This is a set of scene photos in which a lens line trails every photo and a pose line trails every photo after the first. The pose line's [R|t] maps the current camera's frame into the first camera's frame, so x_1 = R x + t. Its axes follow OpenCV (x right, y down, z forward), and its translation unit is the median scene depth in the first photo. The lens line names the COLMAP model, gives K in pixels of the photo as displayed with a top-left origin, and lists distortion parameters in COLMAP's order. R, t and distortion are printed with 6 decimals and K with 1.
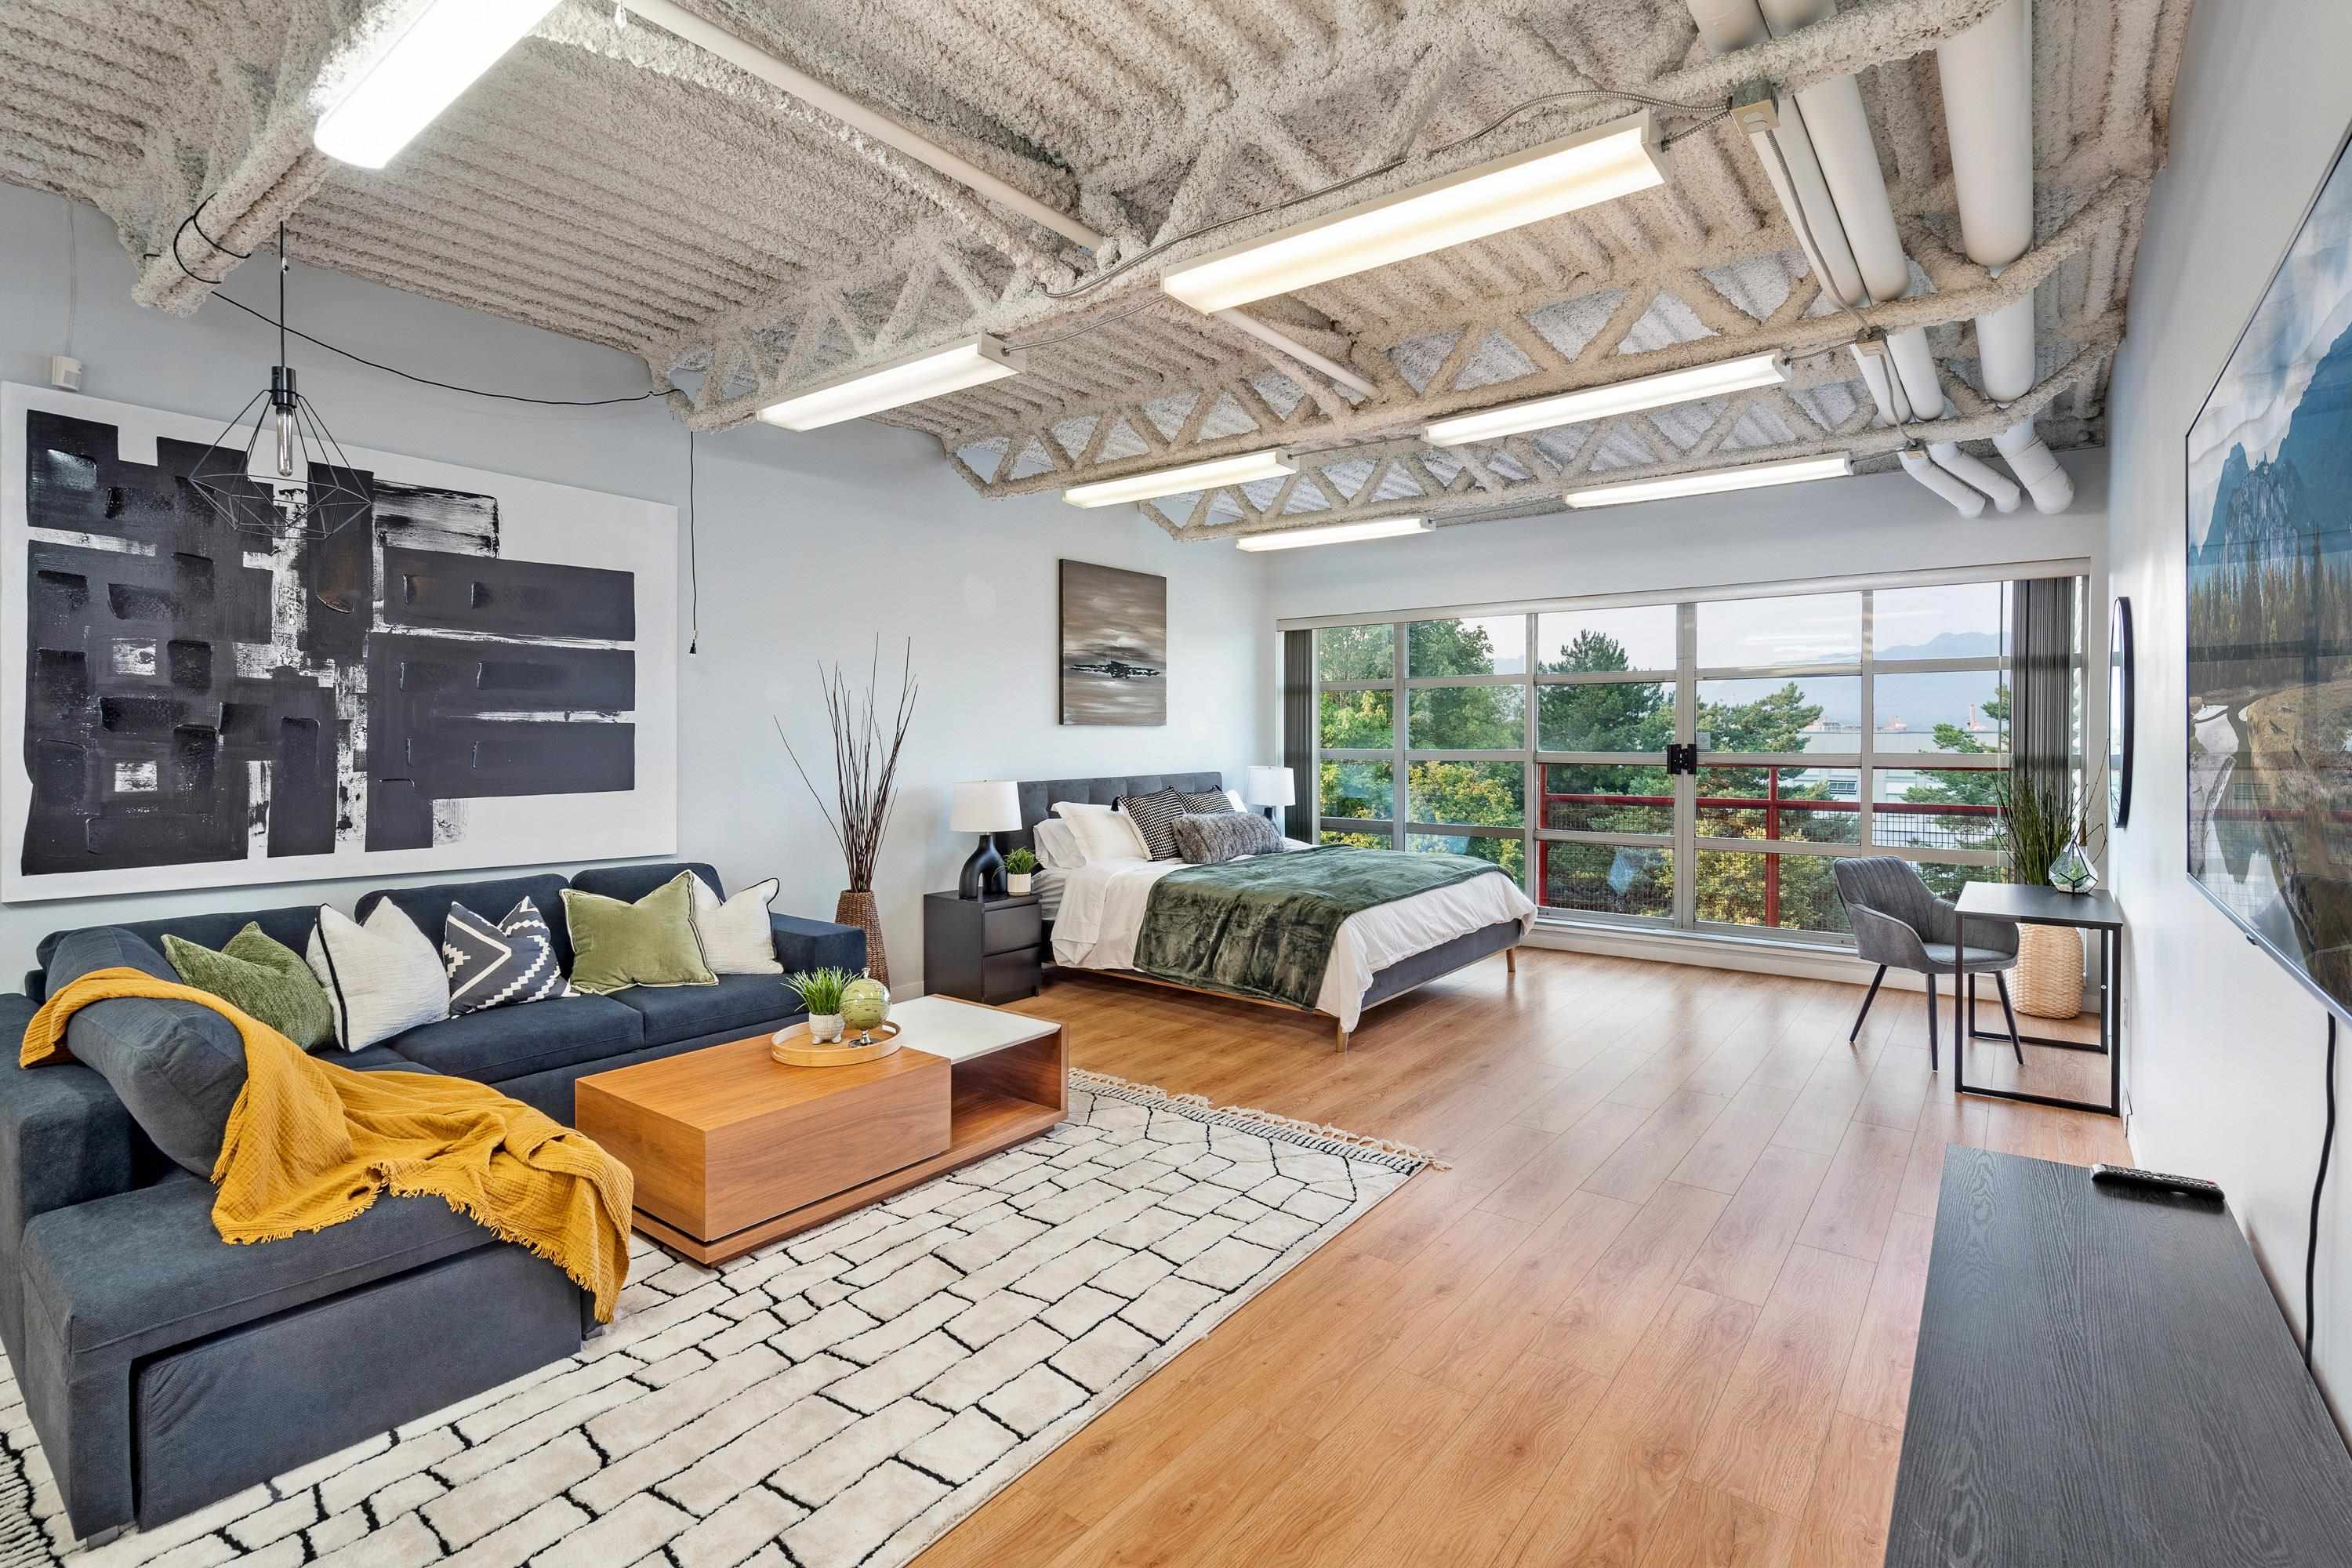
lens RADIAL K [[1096.5, 0, 1179.7], [0, 1096.5, 754.8], [0, 0, 1]] dist [-0.002502, 0.001226]
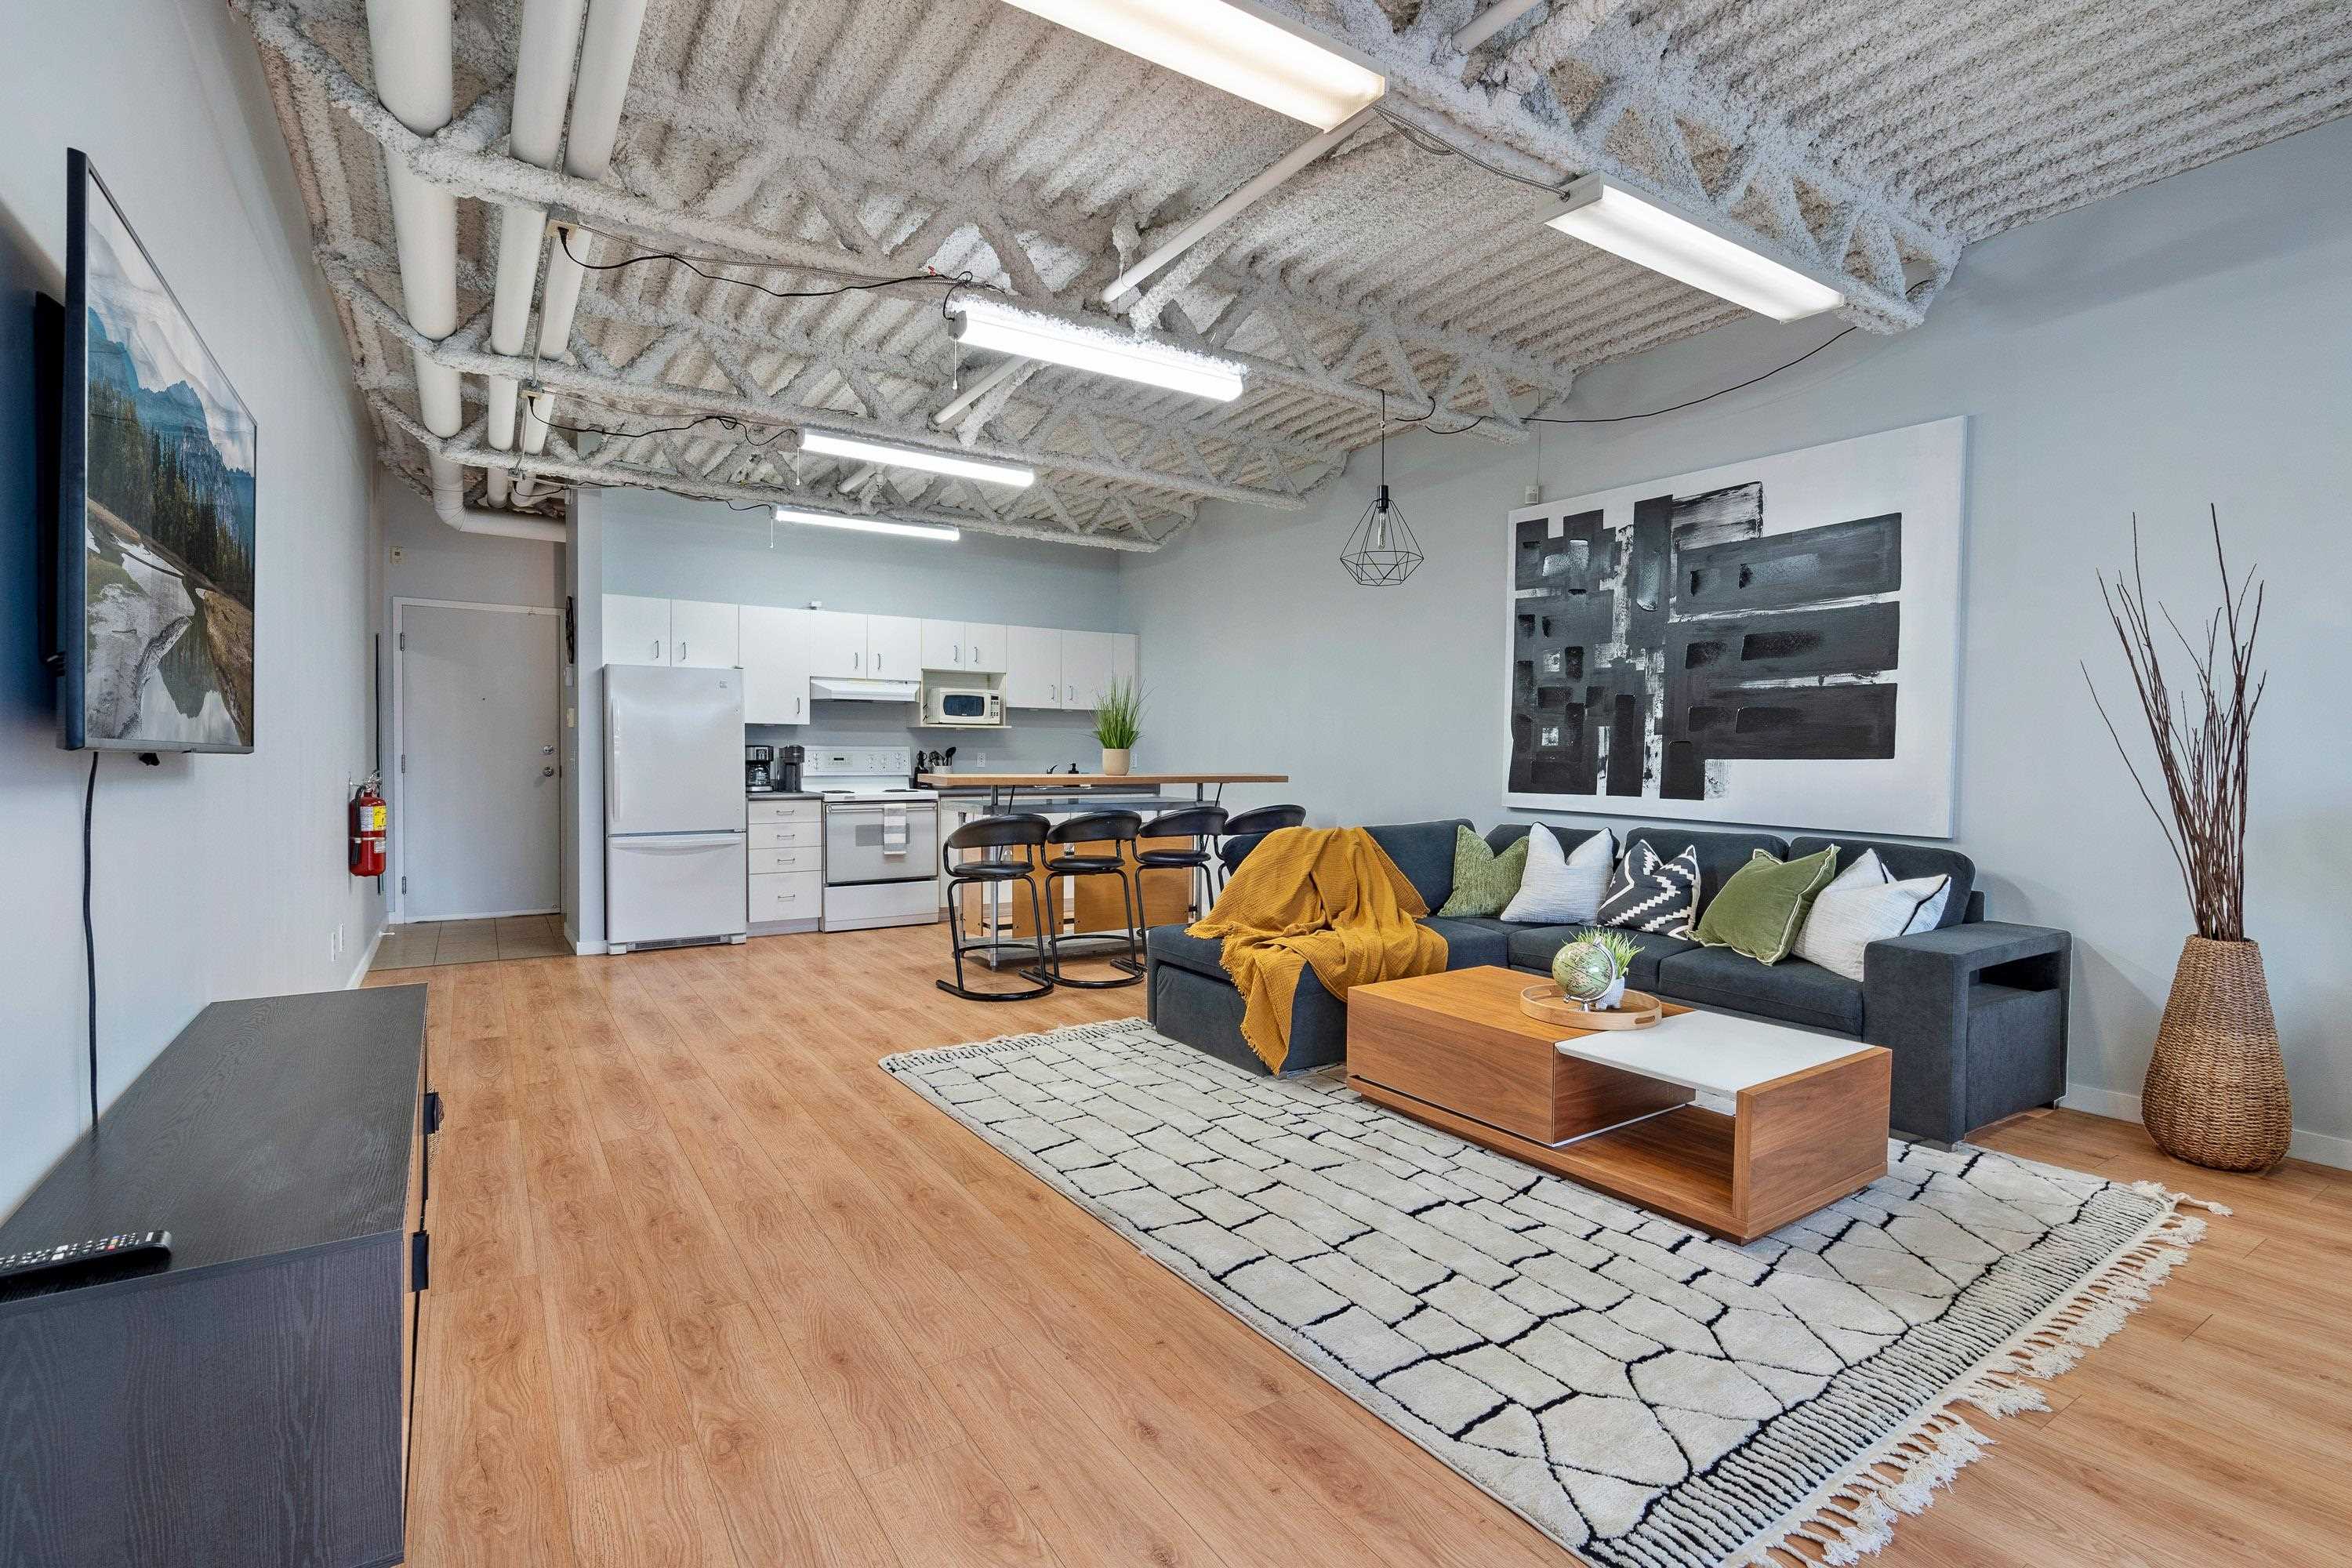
lens RADIAL K [[1082.5, 0, 1176.0], [0, 1082.5, 784.0], [0, 0, 1]] dist [-0.005144, 0.000754]
pose [[-0.326001, 0.022412, -0.945104, 0.522580], [-0.022375, 0.999256, 0.031414, 0.038254], [0.945105, 0.031387, -0.325257, 0.741701]]
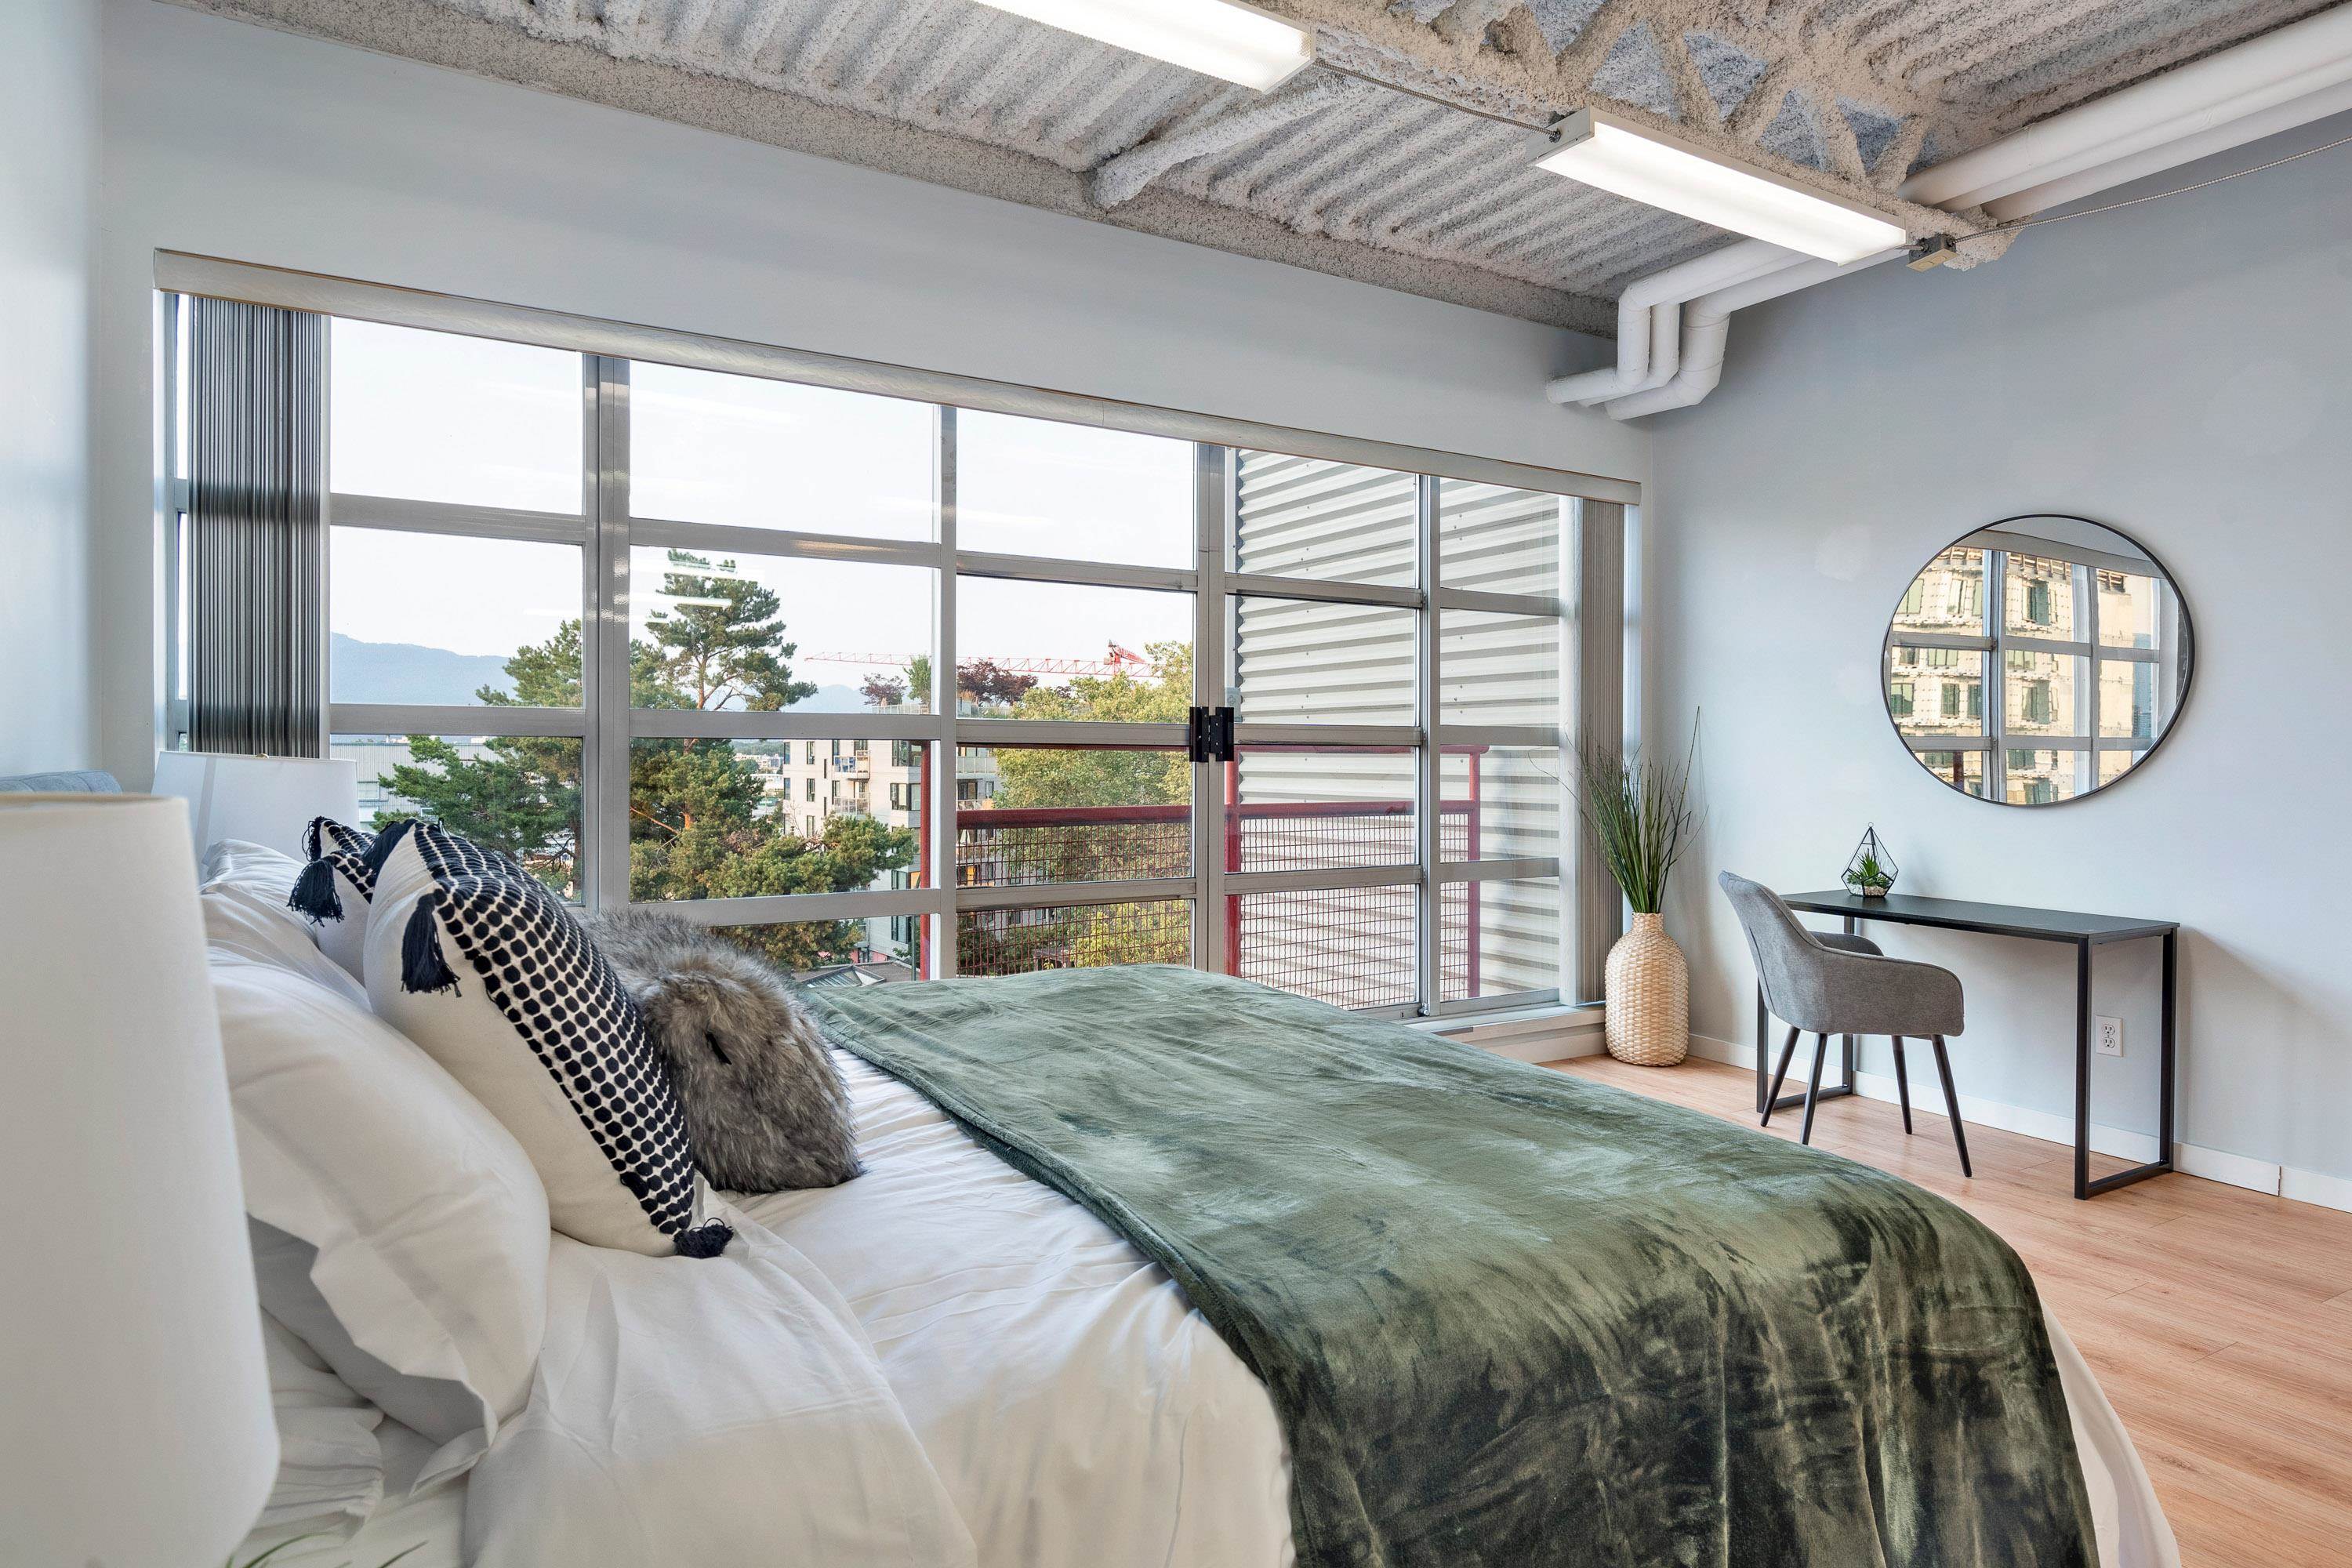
lens RADIAL K [[1363.0, 0, 1178.7], [0, 1363.0, 748.6], [0, 0, 1]] dist [0.003734, 0.000855]
pose [[0.363362, 0.007365, 0.931619, -0.272613], [0.011991, 0.999849, -0.012582, 0.029283], [-0.931571, 0.015743, 0.363219, 1.140411]]
